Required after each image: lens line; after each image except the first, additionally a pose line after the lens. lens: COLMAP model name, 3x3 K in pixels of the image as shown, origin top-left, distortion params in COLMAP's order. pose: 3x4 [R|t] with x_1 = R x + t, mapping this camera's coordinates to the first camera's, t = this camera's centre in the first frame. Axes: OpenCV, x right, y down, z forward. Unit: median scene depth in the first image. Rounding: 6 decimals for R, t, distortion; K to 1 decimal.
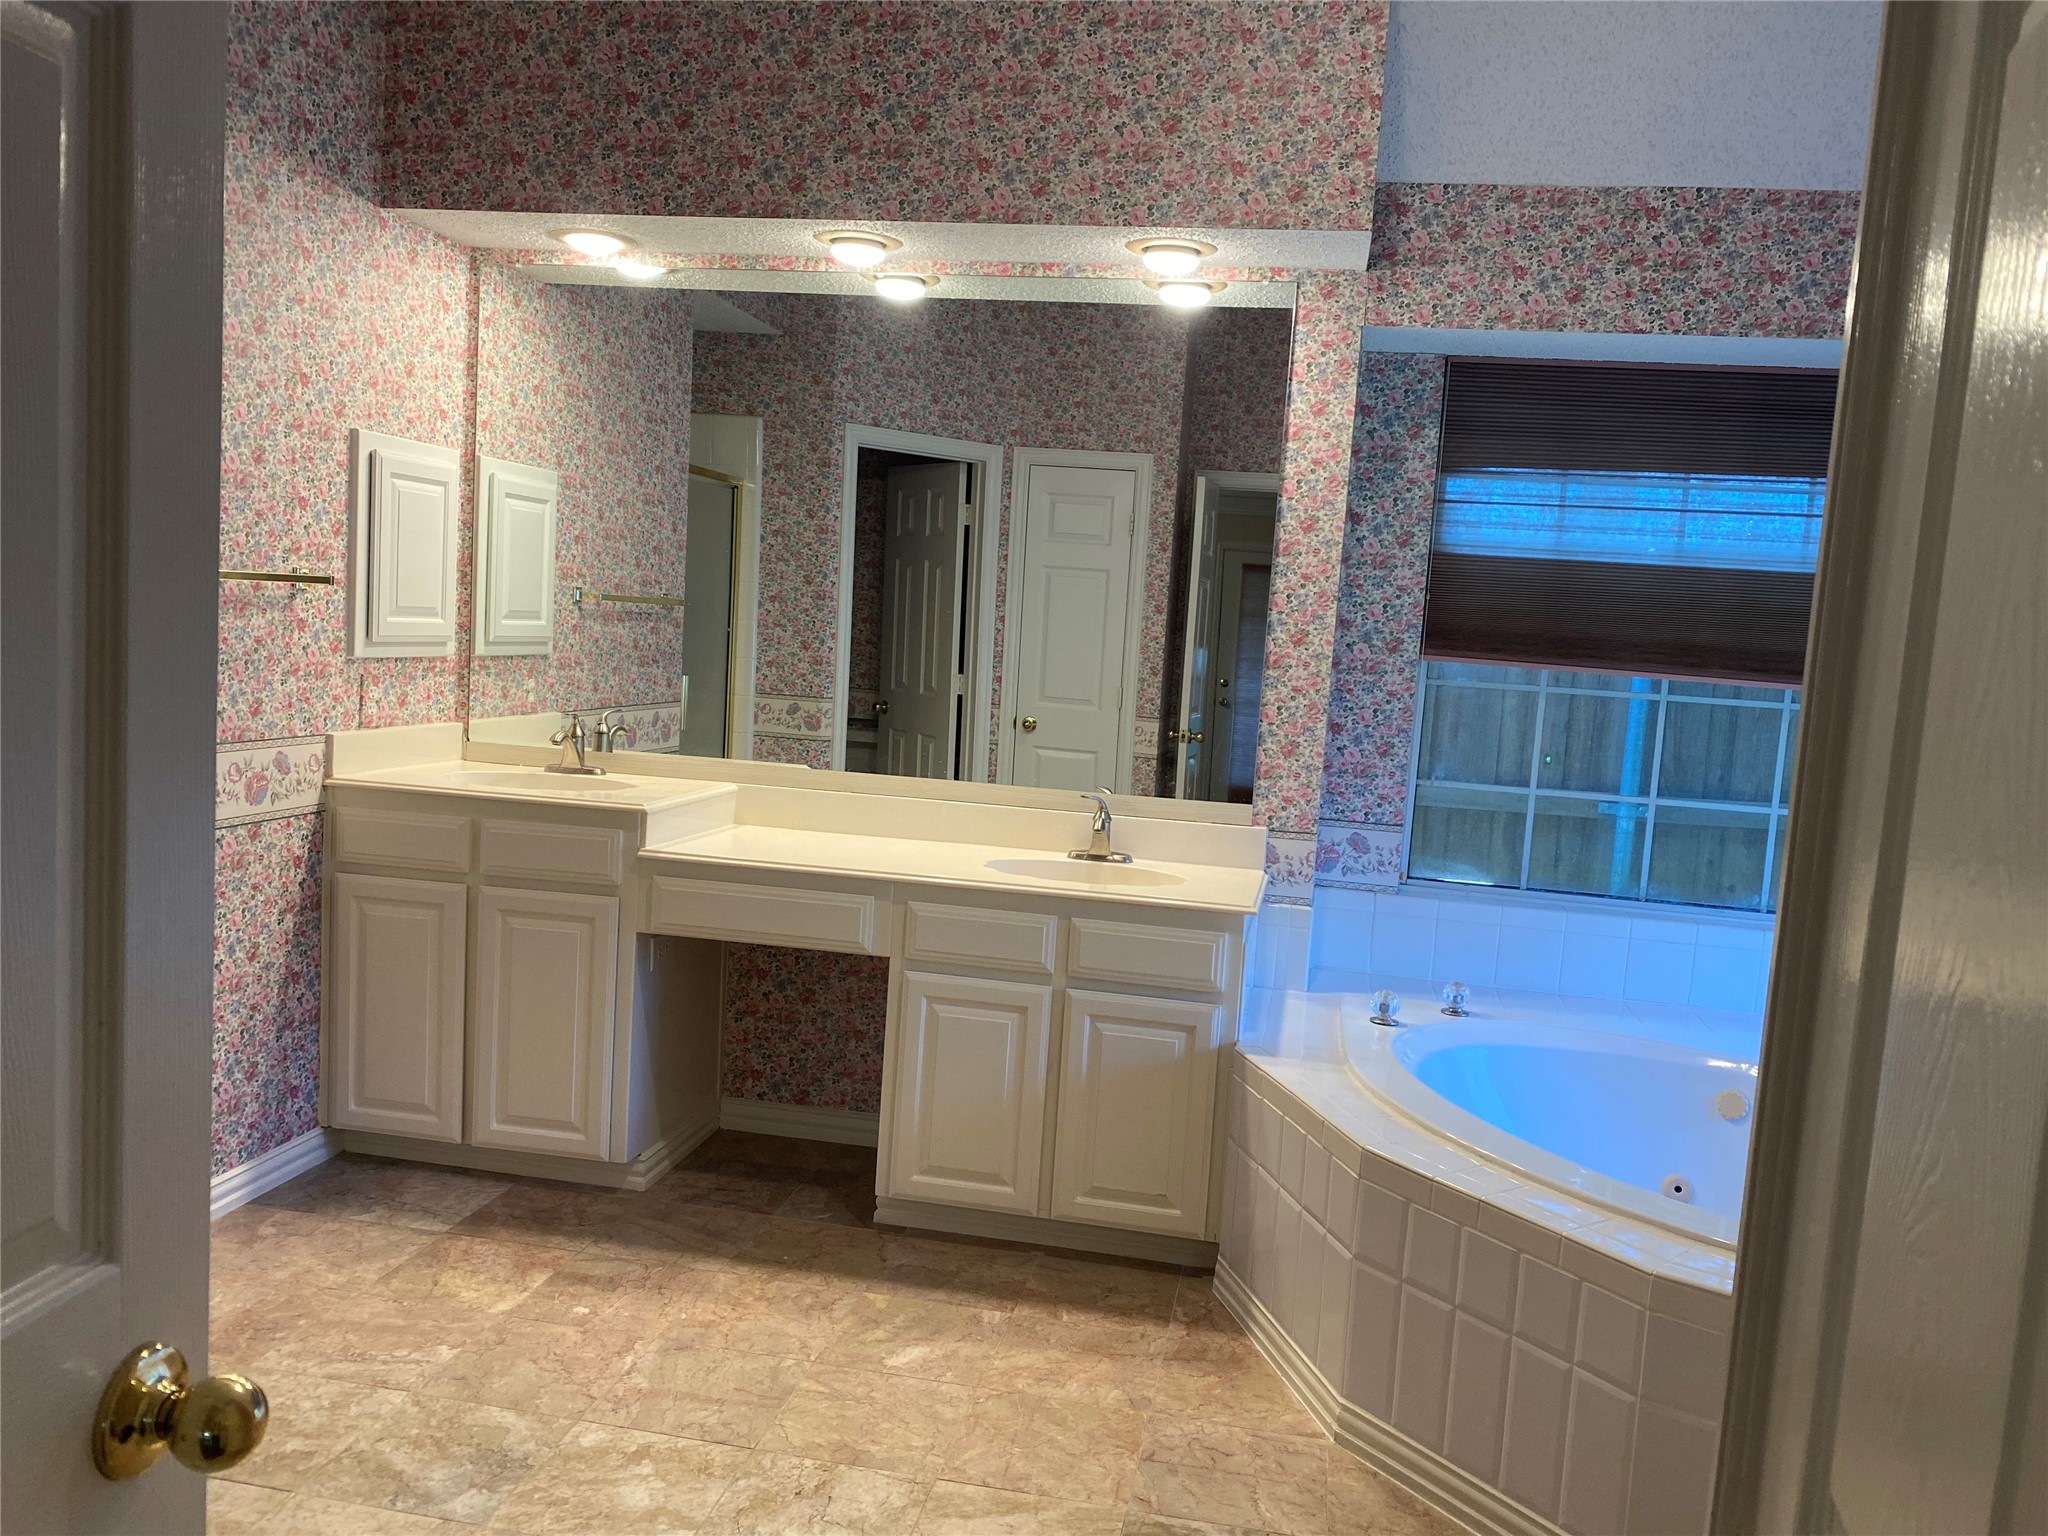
lens RADIAL K [[1518.9, 0, 1028.1], [0, 1518.9, 763.2], [0, 0, 1]] dist [0.062470, -0.099016]
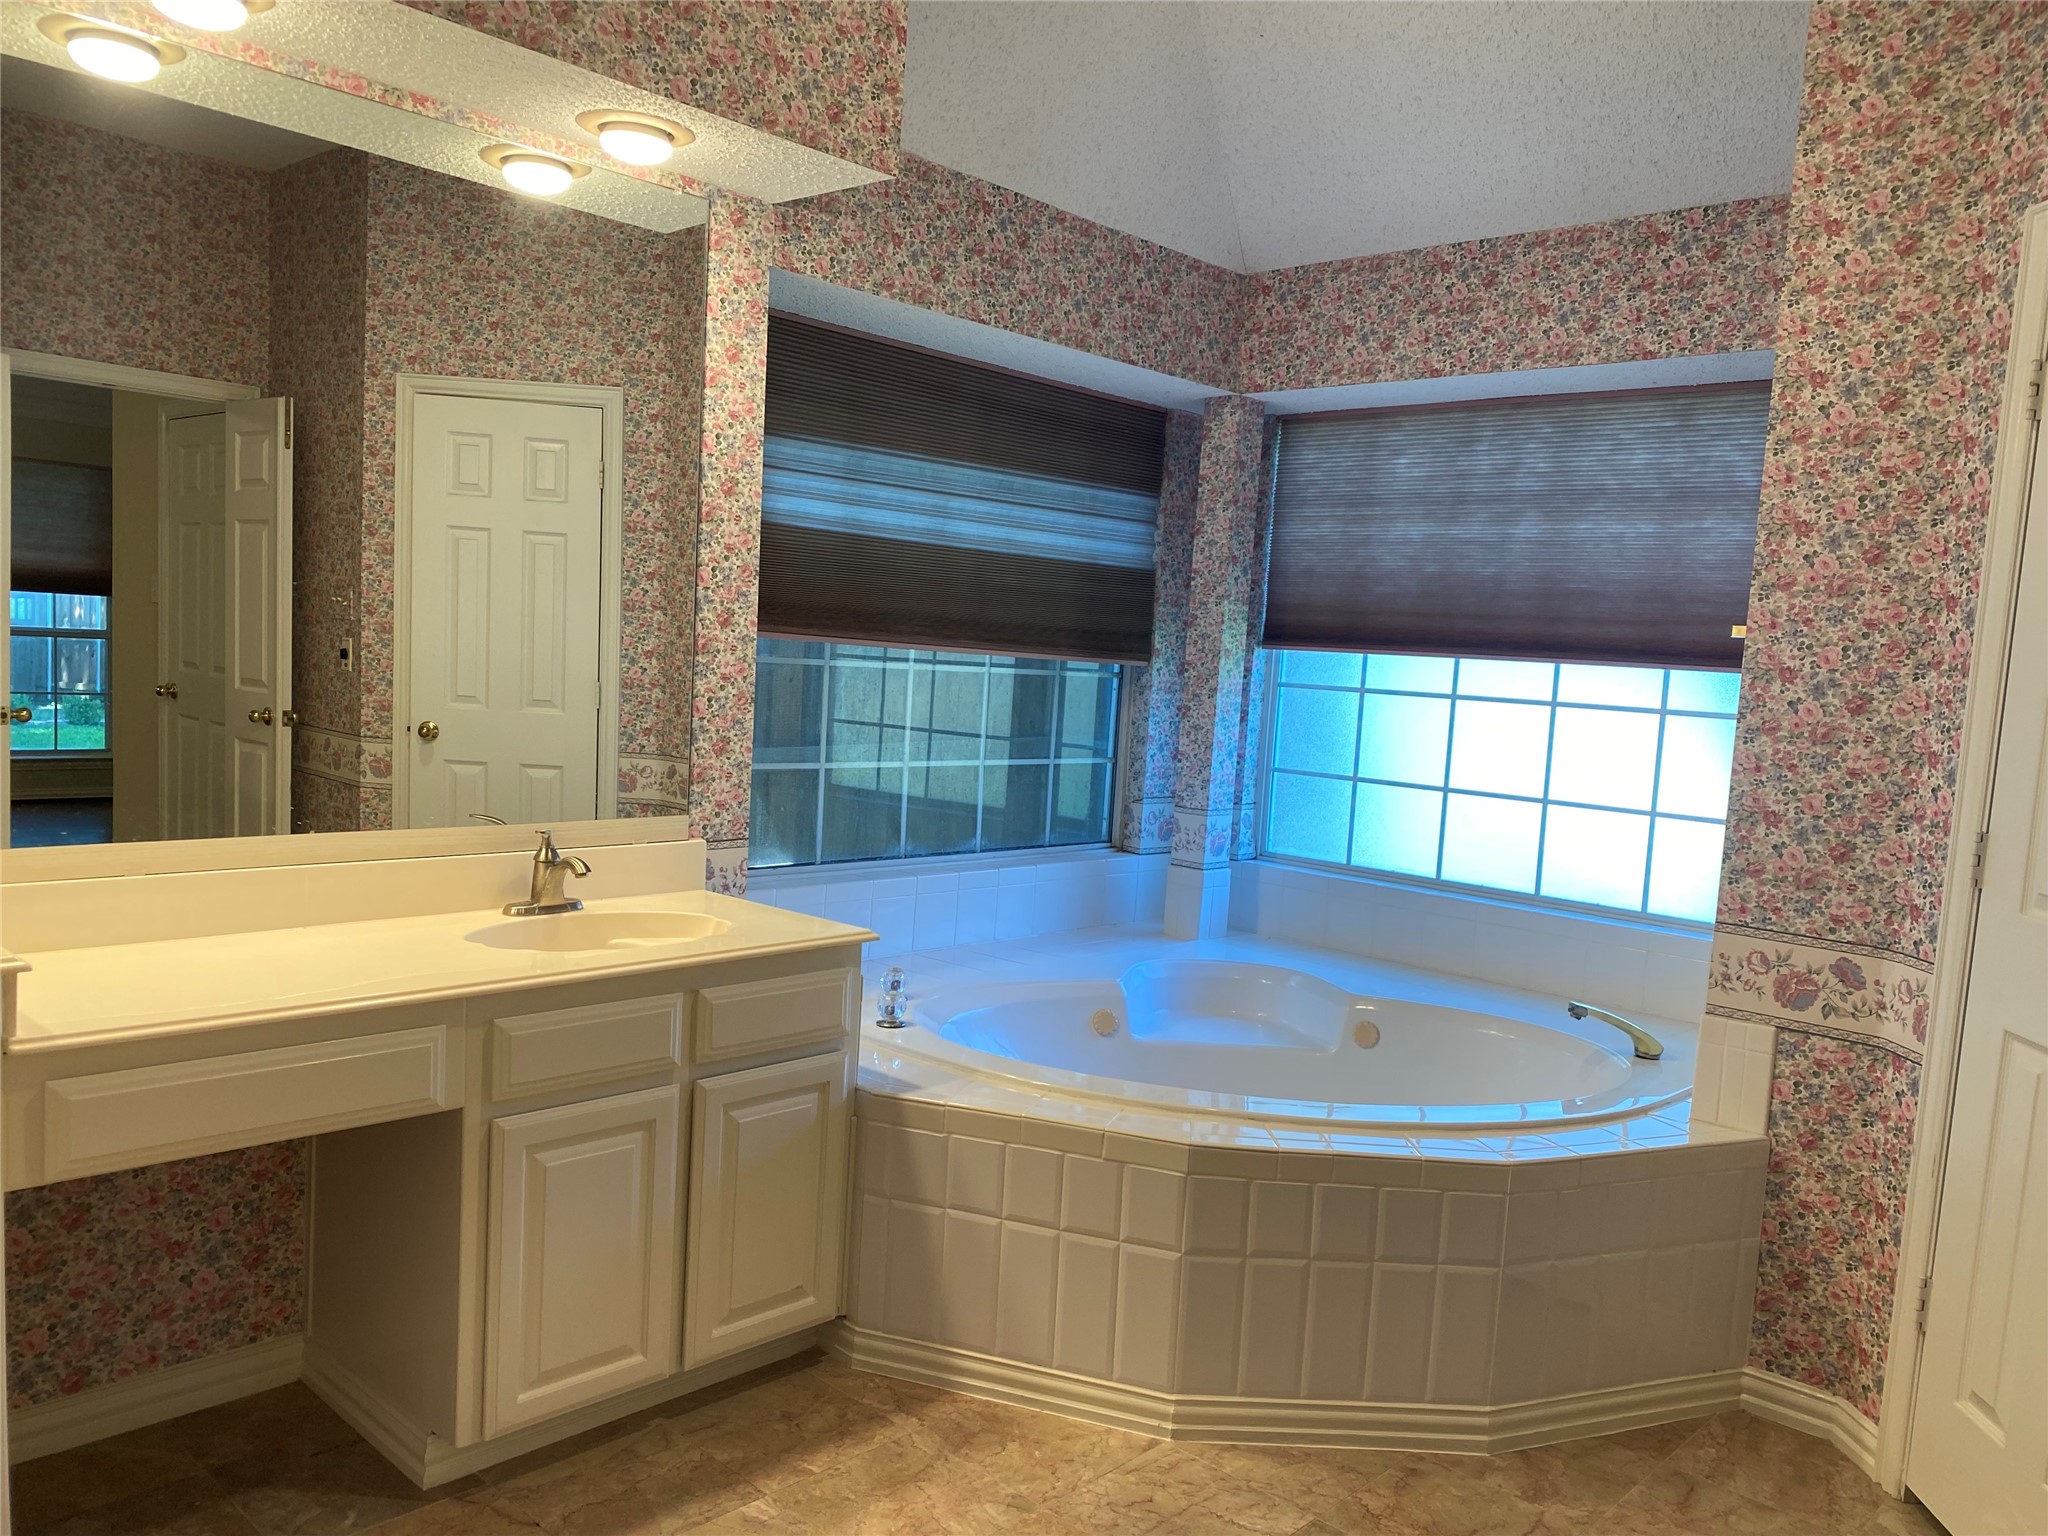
lens RADIAL K [[1546.4, 0, 1027.2], [0, 1546.4, 774.2], [0, 0, 1]] dist [0.044914, -0.065707]
pose [[0.556450, -0.102028, 0.824593, -0.508747], [0.051371, 0.994758, 0.088417, -0.069106], [-0.829291, -0.006840, 0.558774, 0.396882]]
